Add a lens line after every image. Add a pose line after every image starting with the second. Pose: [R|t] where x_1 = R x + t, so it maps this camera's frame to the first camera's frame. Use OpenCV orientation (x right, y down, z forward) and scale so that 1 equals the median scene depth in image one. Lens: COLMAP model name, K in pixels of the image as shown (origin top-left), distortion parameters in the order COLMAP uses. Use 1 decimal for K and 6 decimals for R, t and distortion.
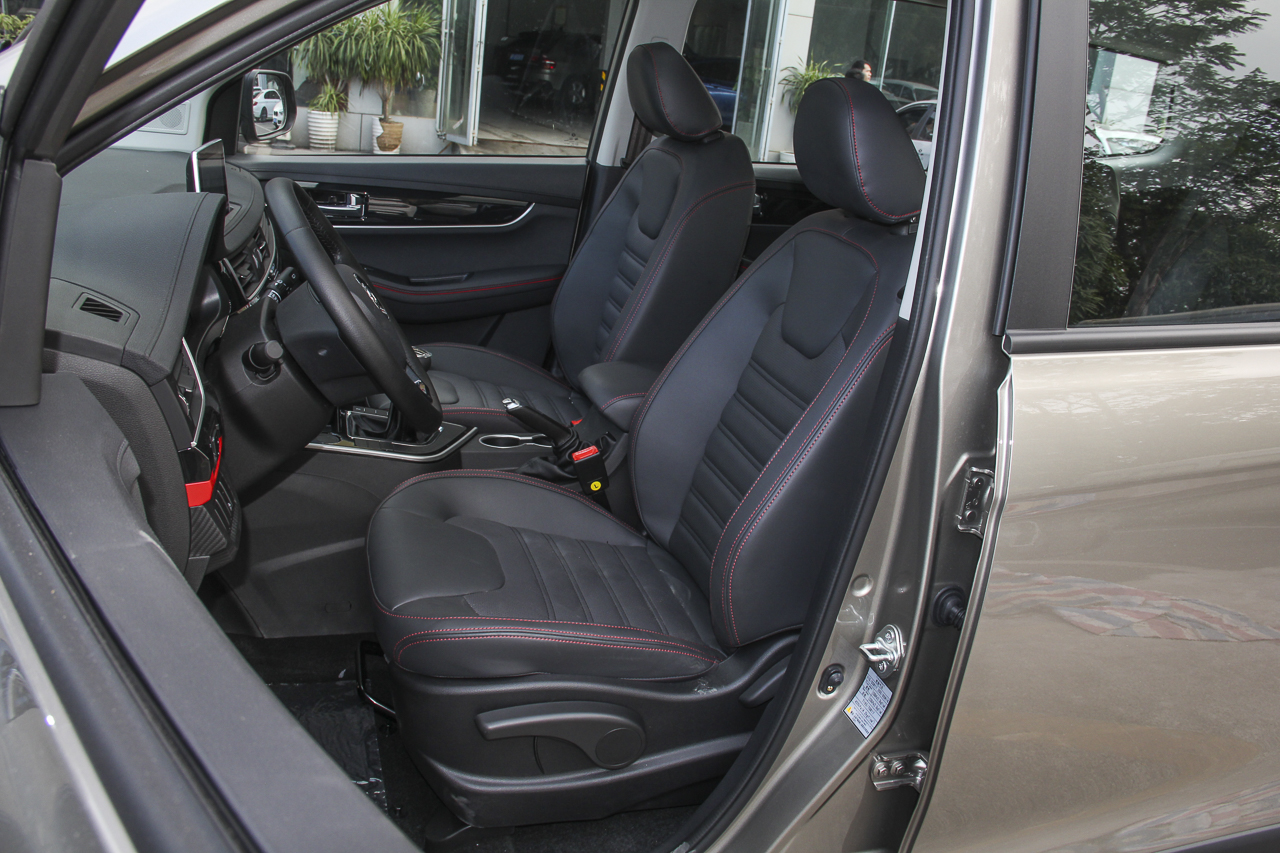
lens RADIAL K [[1060.1, 0, 640.0], [0, 1060.1, 426.5], [0, 0, 1]] dist [-0.153798, 0.245919]
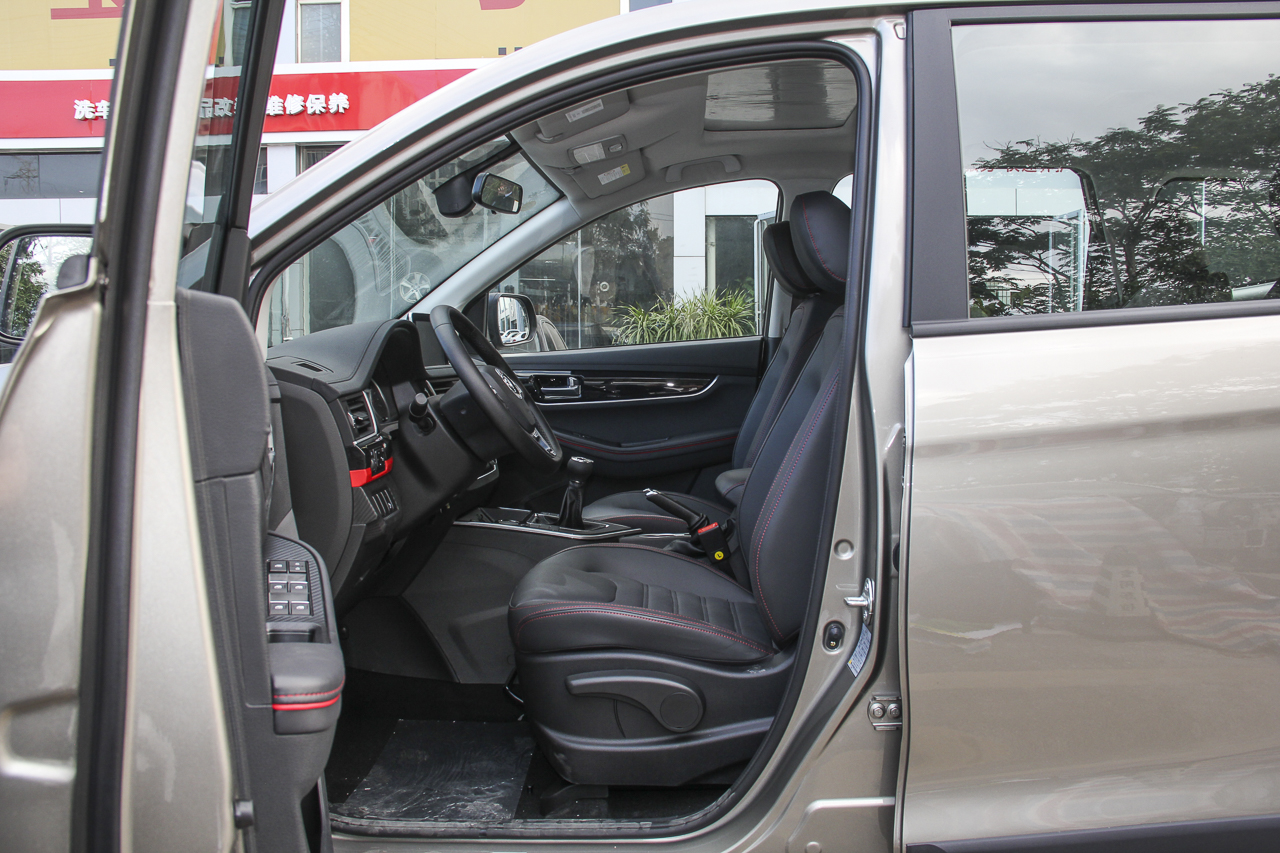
lens RADIAL K [[1066.3, 0, 640.0], [0, 1066.3, 426.5], [0, 0, 1]] dist [0.029666, -0.257166]
pose [[0.943410, -0.094136, -0.317988, 0.363414], [0.005196, 0.962944, -0.269651, 0.319688], [0.331589, 0.252739, 0.908940, -0.239927]]
